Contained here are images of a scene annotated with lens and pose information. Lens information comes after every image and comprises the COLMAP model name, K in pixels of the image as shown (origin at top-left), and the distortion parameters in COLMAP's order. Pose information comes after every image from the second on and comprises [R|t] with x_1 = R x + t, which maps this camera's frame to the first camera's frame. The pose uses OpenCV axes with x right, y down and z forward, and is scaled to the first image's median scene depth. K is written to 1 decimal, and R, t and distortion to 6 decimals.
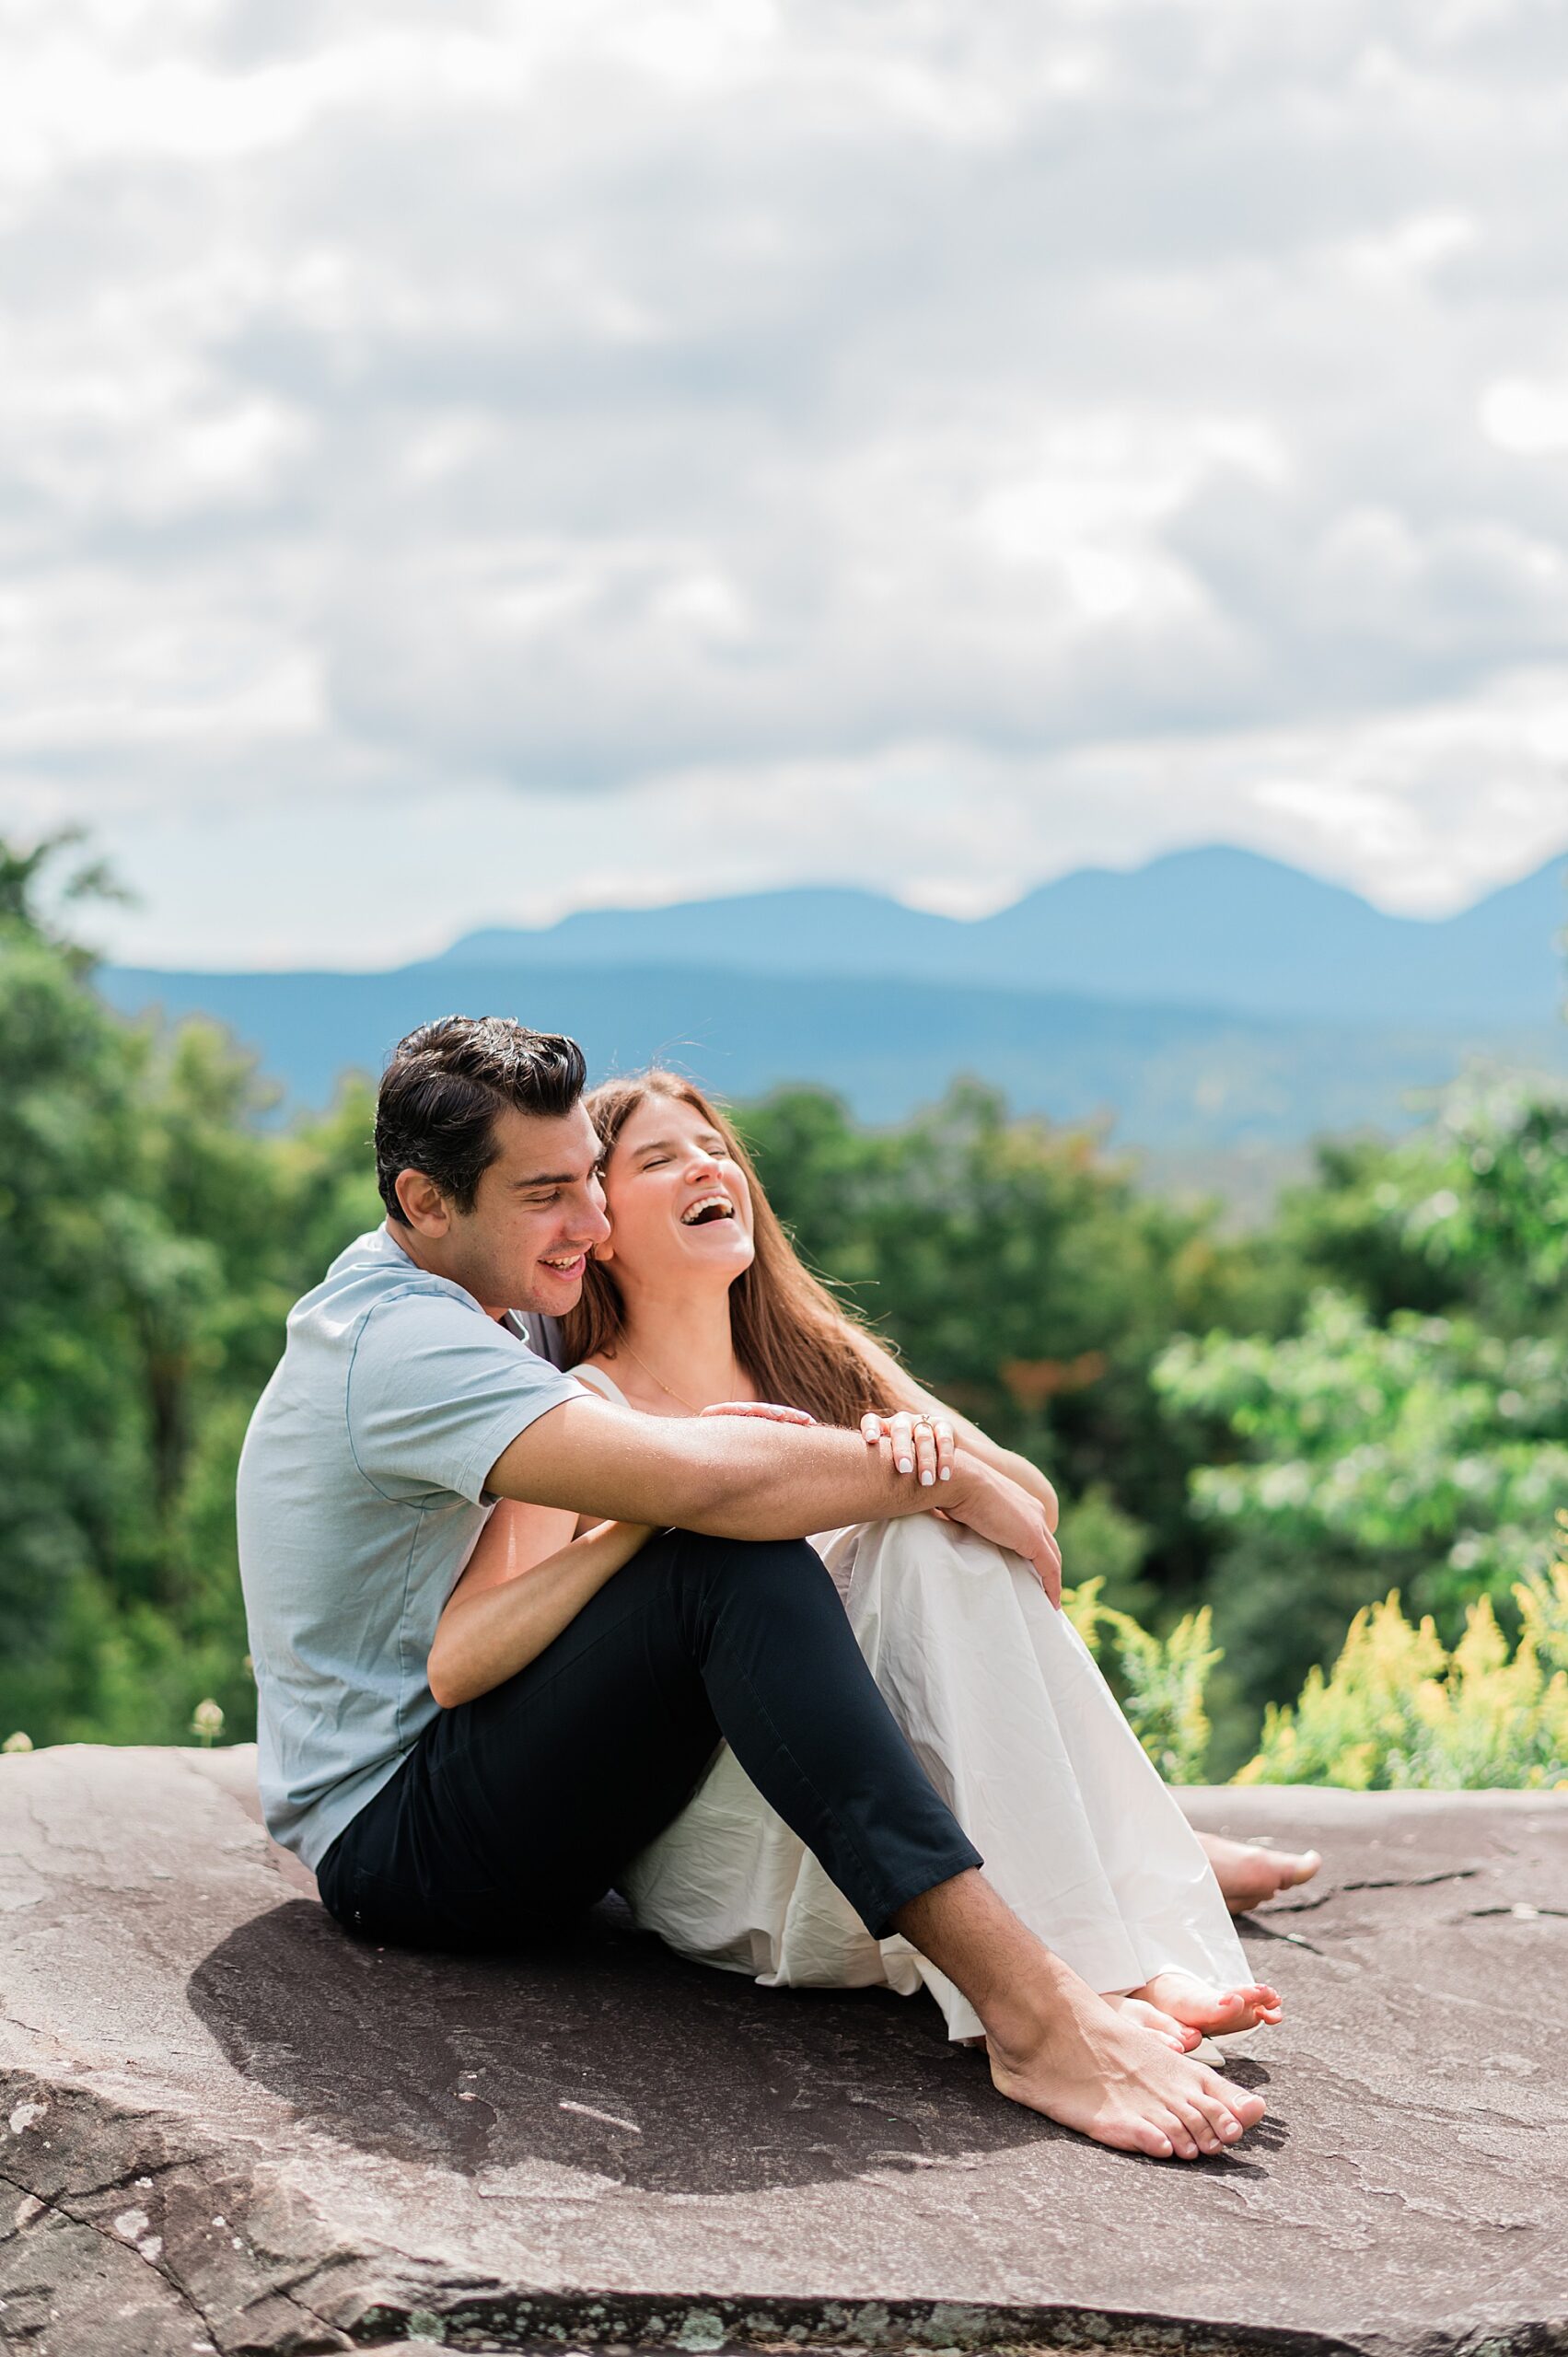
lens RADIAL K [[3952.5, 0, 784.0], [0, 3952.5, 1178.5], [0, 0, 1]] dist [-0.004131, -0.132742]
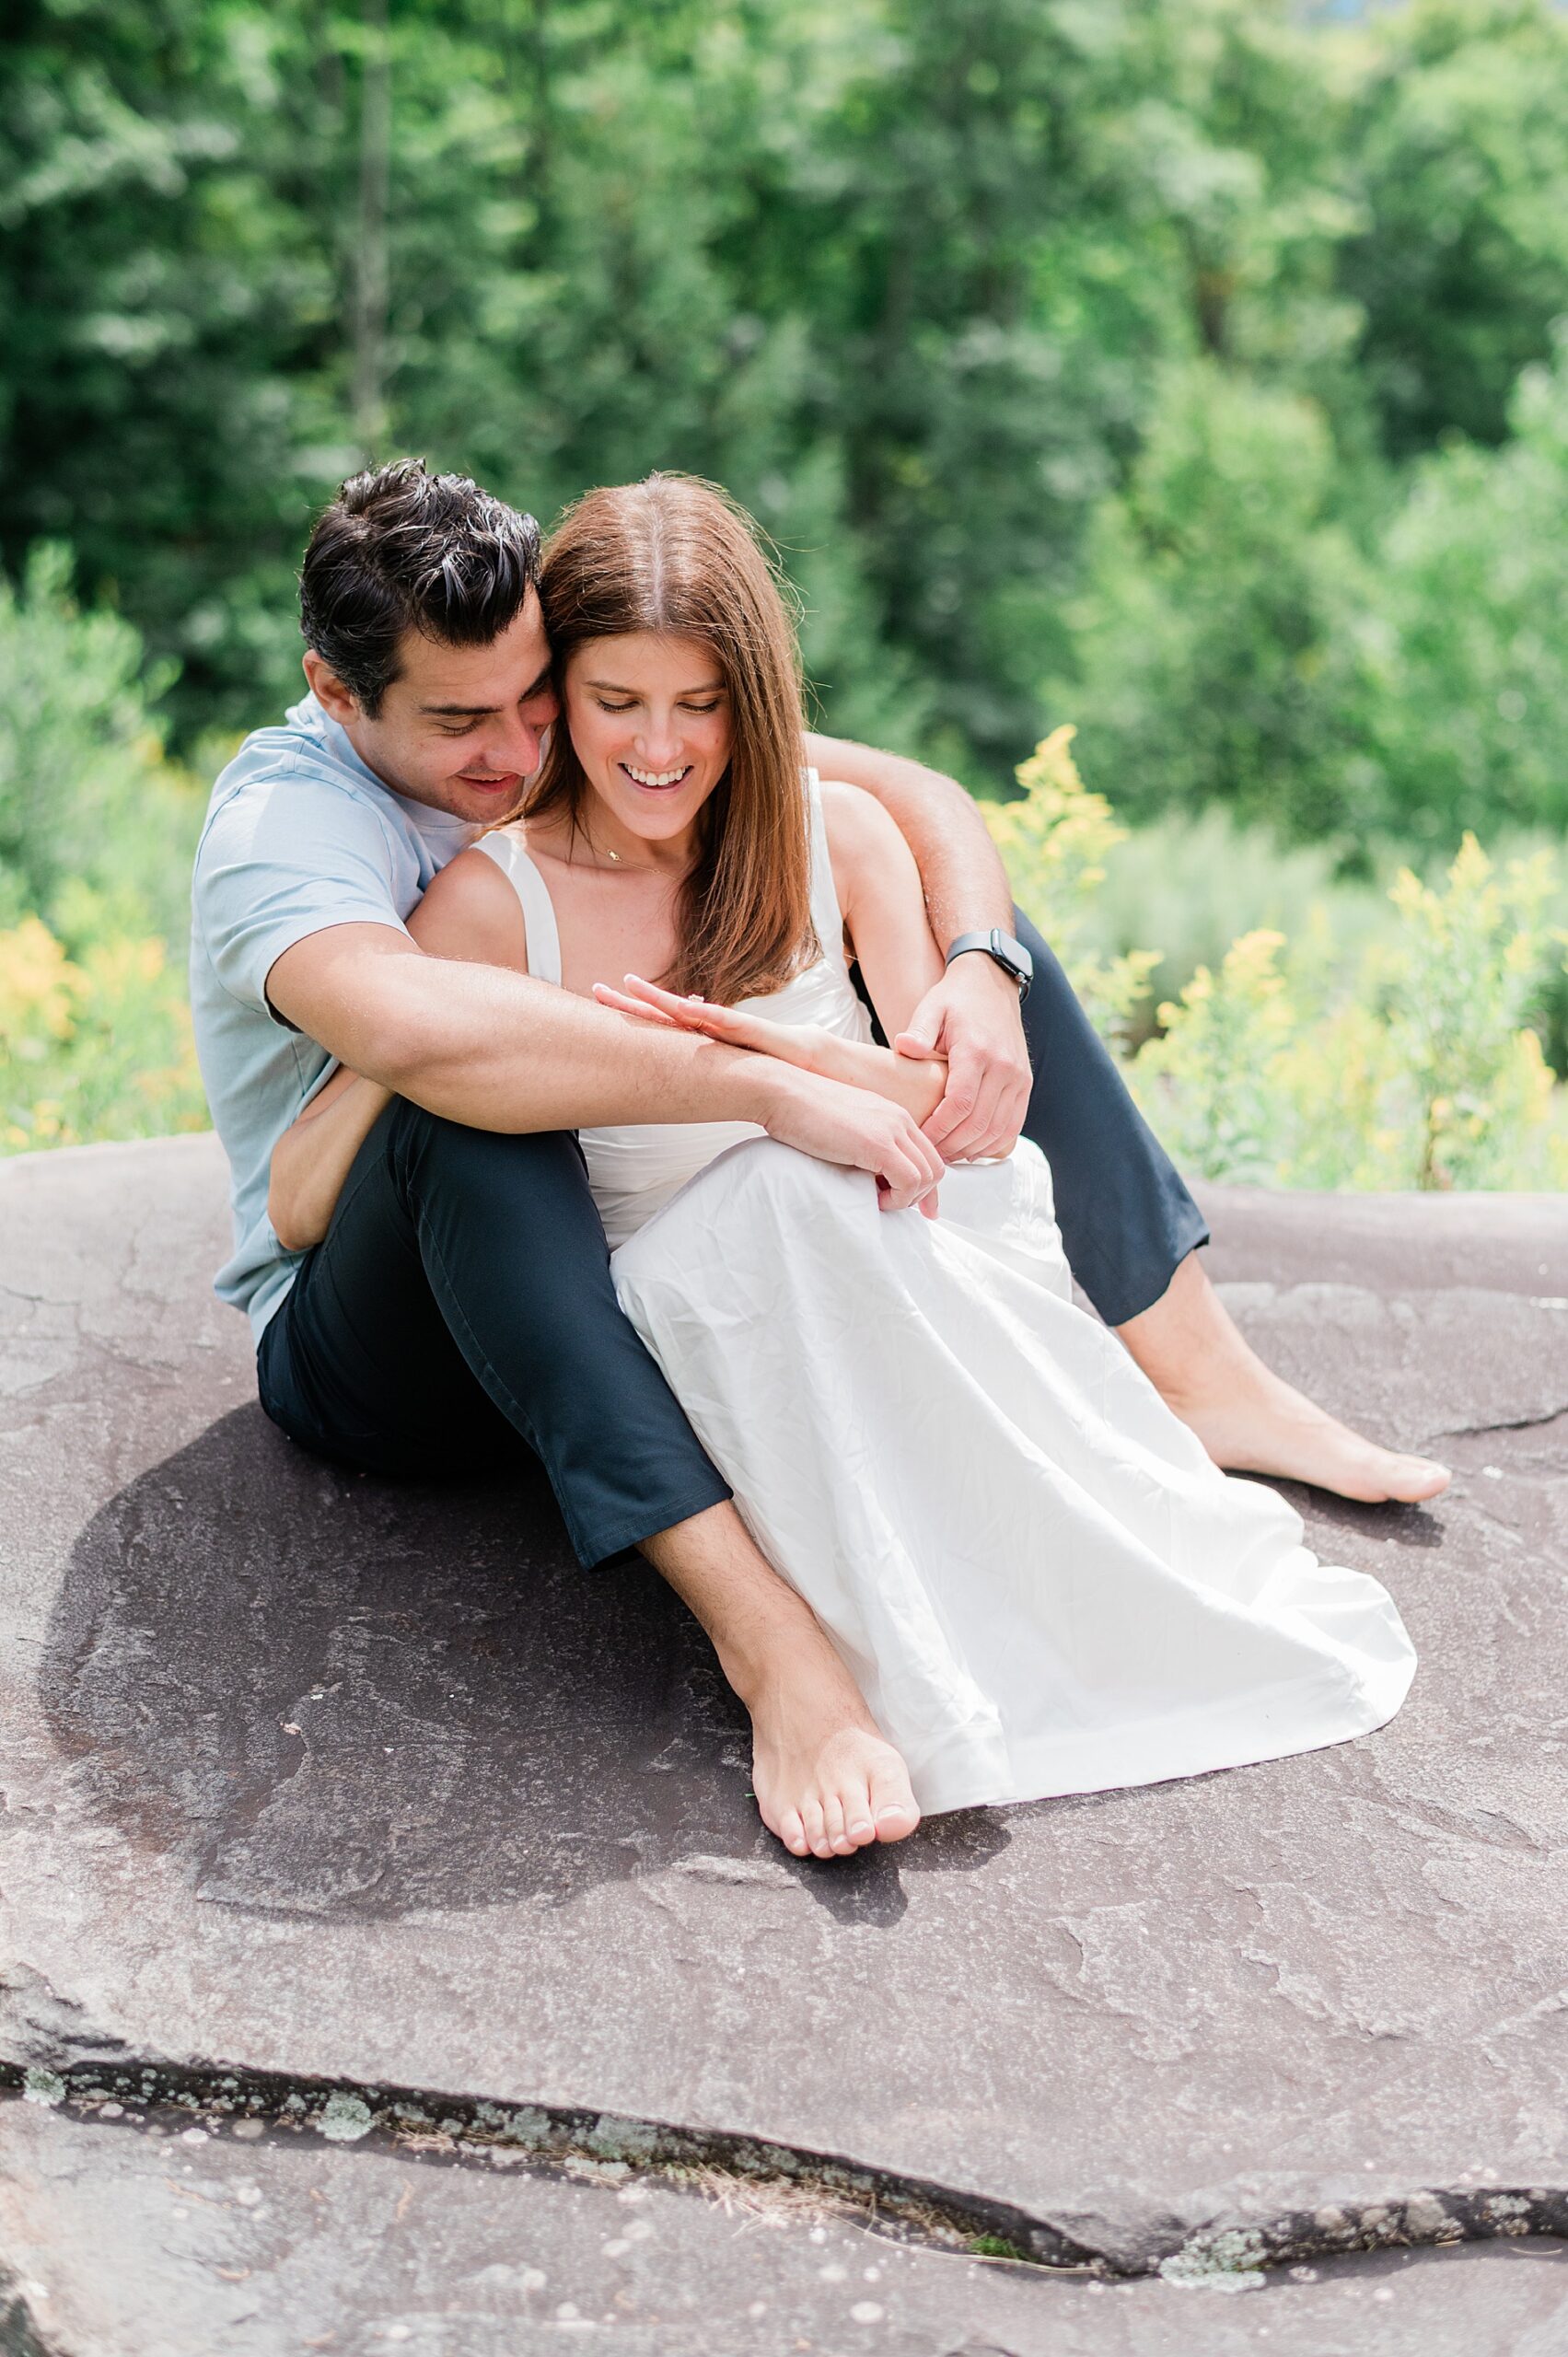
lens RADIAL K [[3952.5, 0, 784.0], [0, 3952.5, 1178.5], [0, 0, 1]] dist [-0.004131, -0.132742]
pose [[0.963545, 0.069293, -0.258417, 0.292267], [0.003936, 0.962103, 0.272658, -0.158205], [0.267517, -0.263735, 0.926757, 0.246069]]
